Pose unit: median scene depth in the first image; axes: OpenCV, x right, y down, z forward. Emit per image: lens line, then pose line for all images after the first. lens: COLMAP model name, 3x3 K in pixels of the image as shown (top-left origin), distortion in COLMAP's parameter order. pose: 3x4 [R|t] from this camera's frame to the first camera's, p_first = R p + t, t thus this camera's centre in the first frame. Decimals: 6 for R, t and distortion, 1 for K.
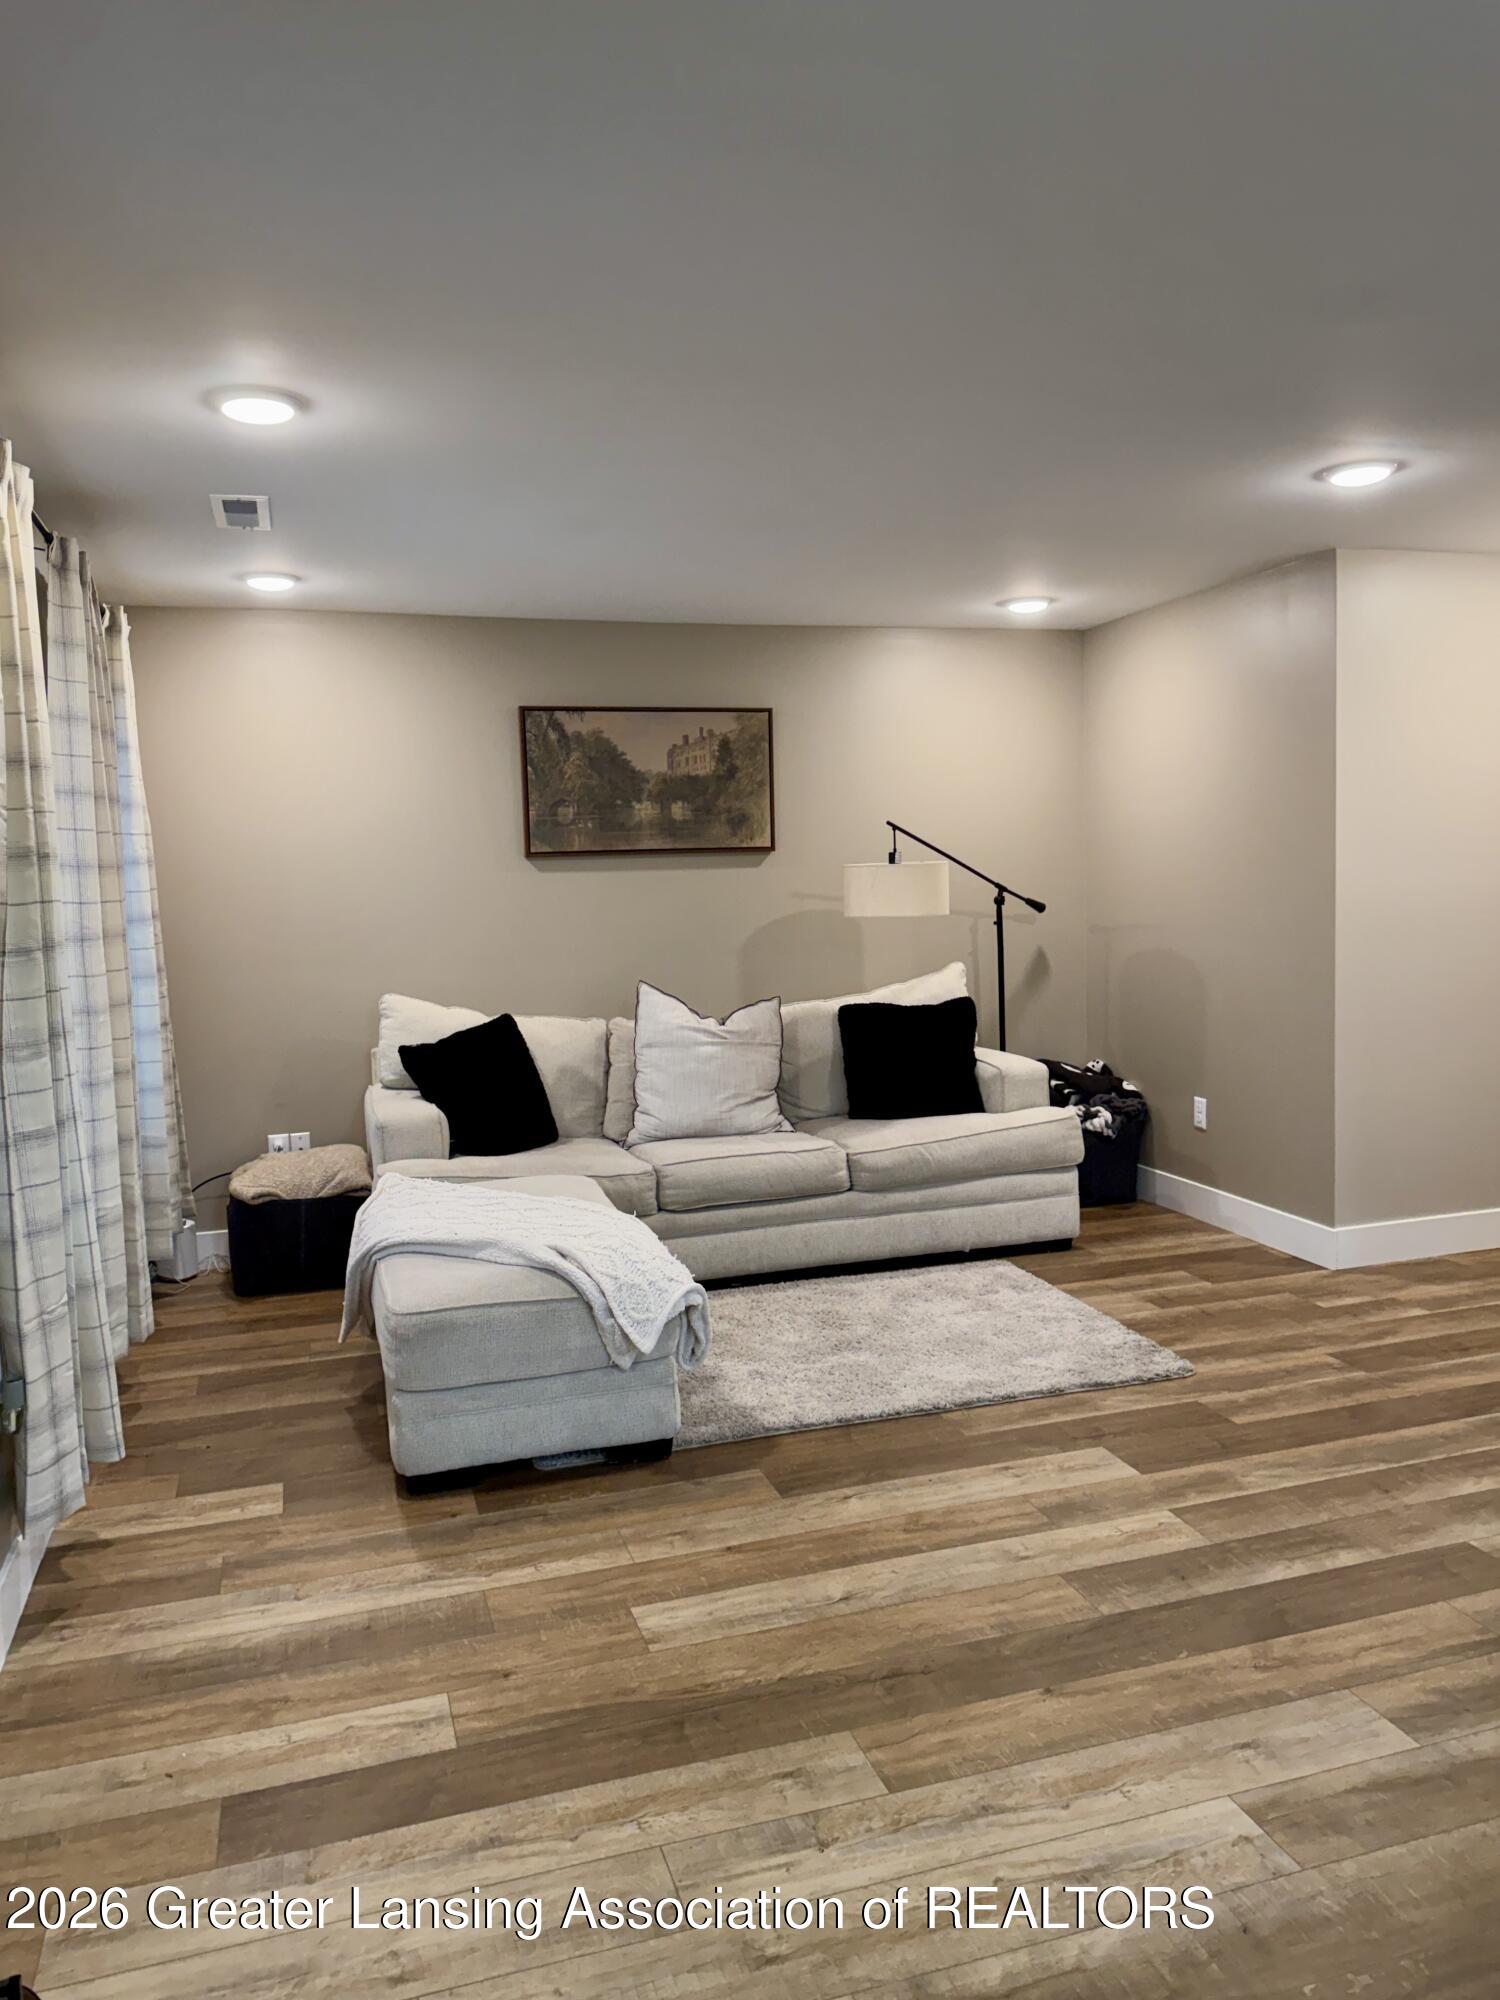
lens RADIAL K [[1443.3, 0, 746.2], [0, 1443.3, 994.4], [0, 0, 1]] dist [0.085462, -0.122885]
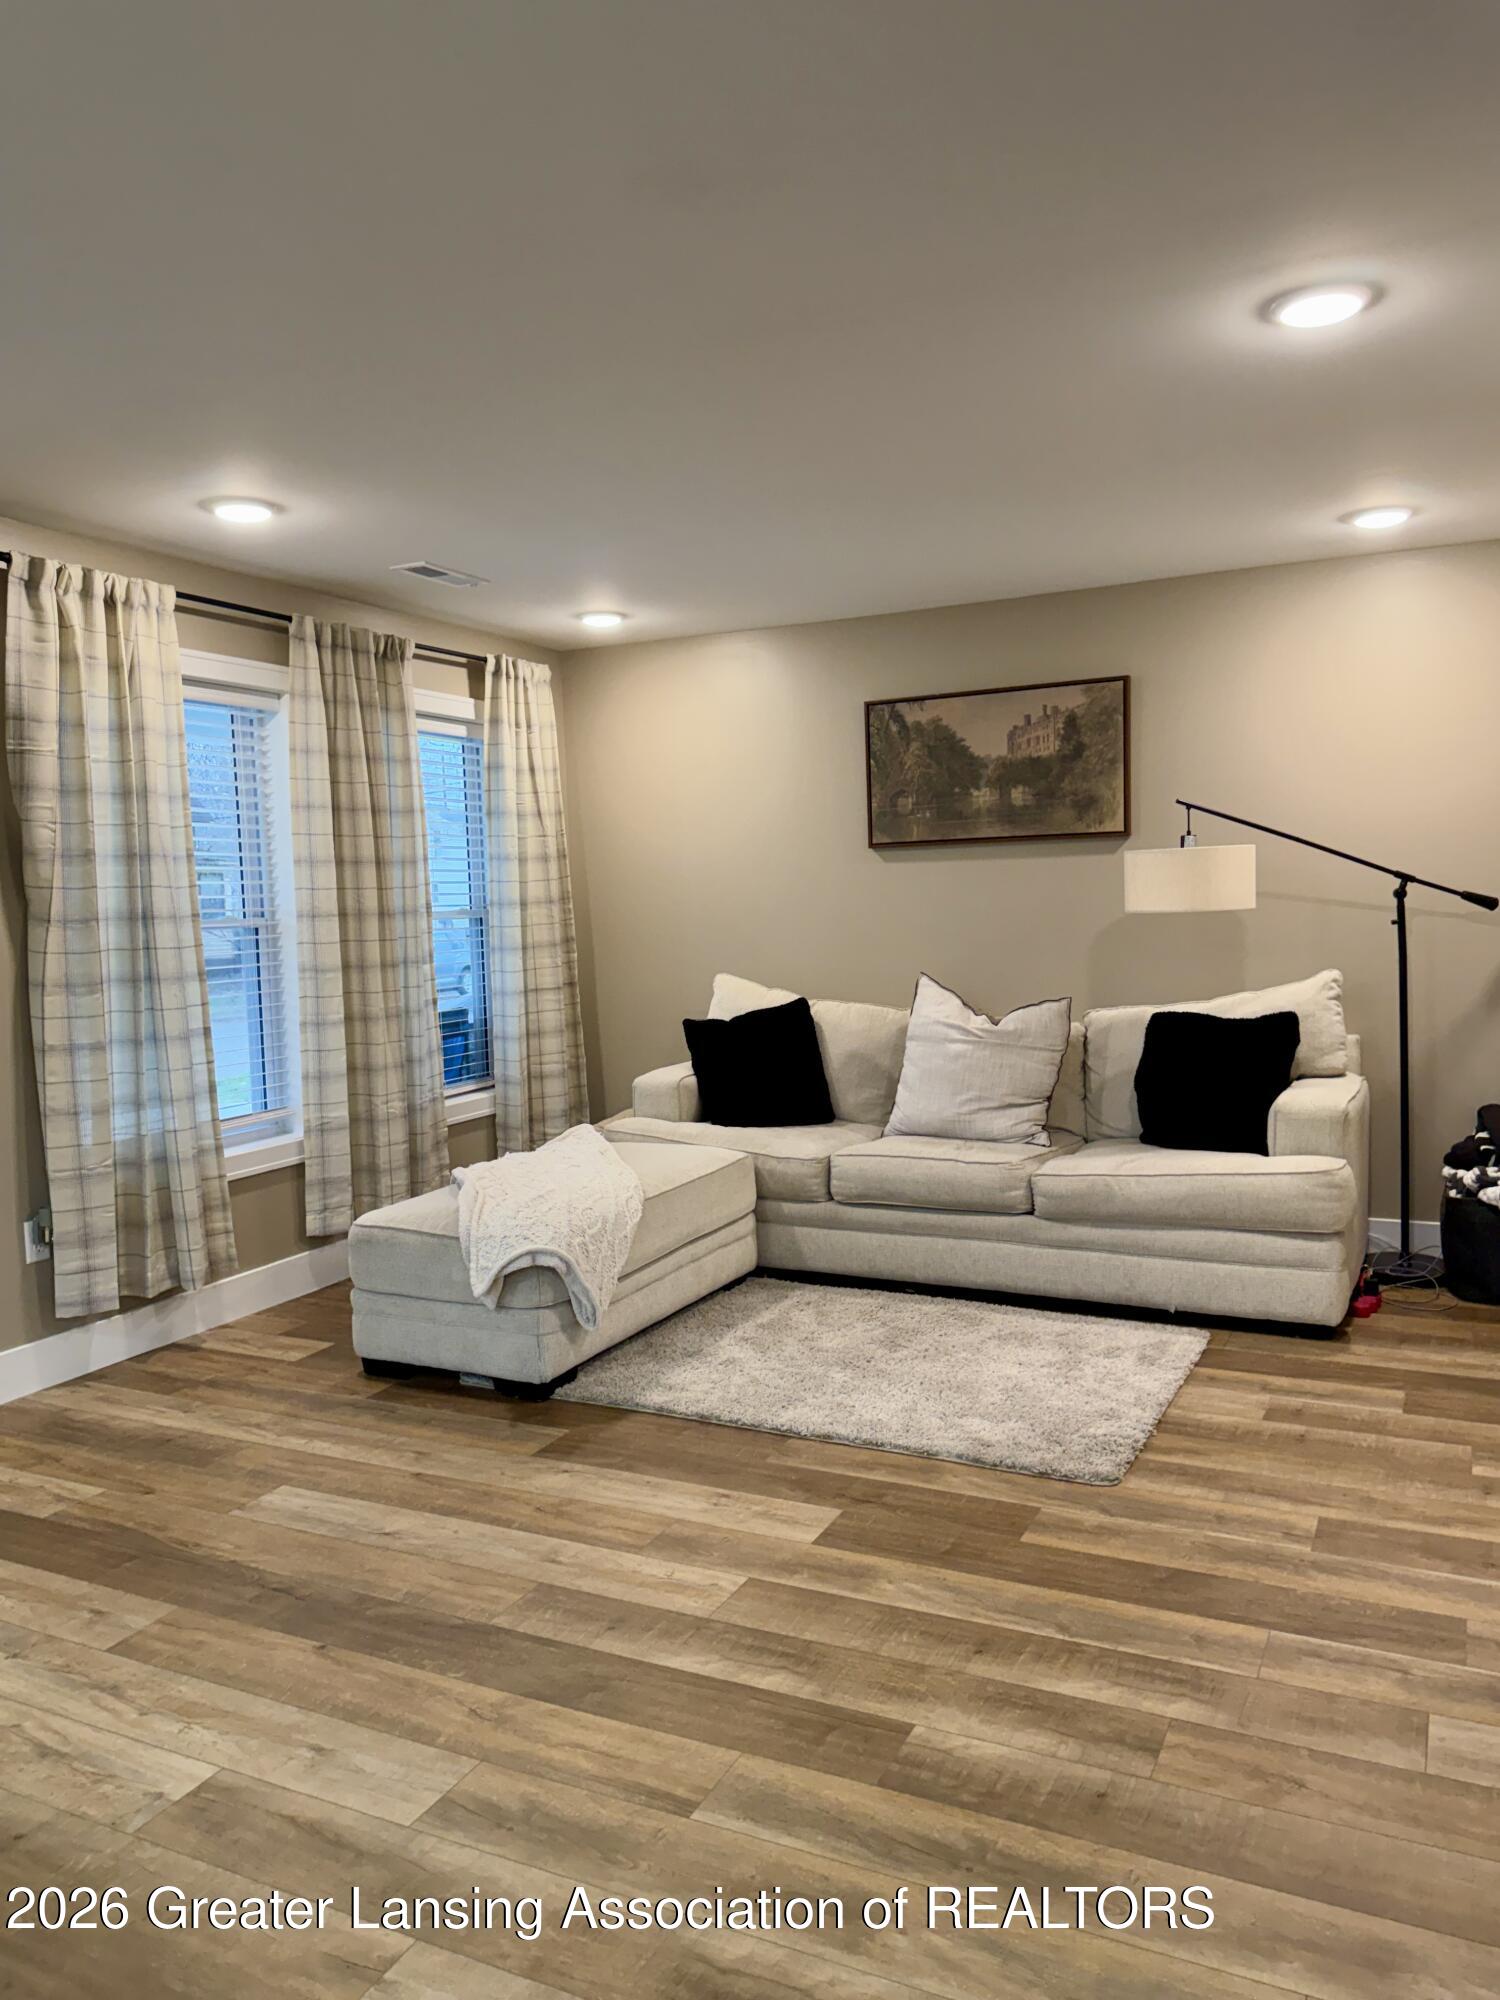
lens RADIAL K [[1443.3, 0, 746.2], [0, 1443.3, 994.4], [0, 0, 1]] dist [0.085462, -0.122885]
pose [[0.721323, 0.053880, -0.690500, 0.660924], [-0.050311, 0.998412, 0.025349, -0.017158], [0.690769, 0.016454, 0.722889, 0.265290]]
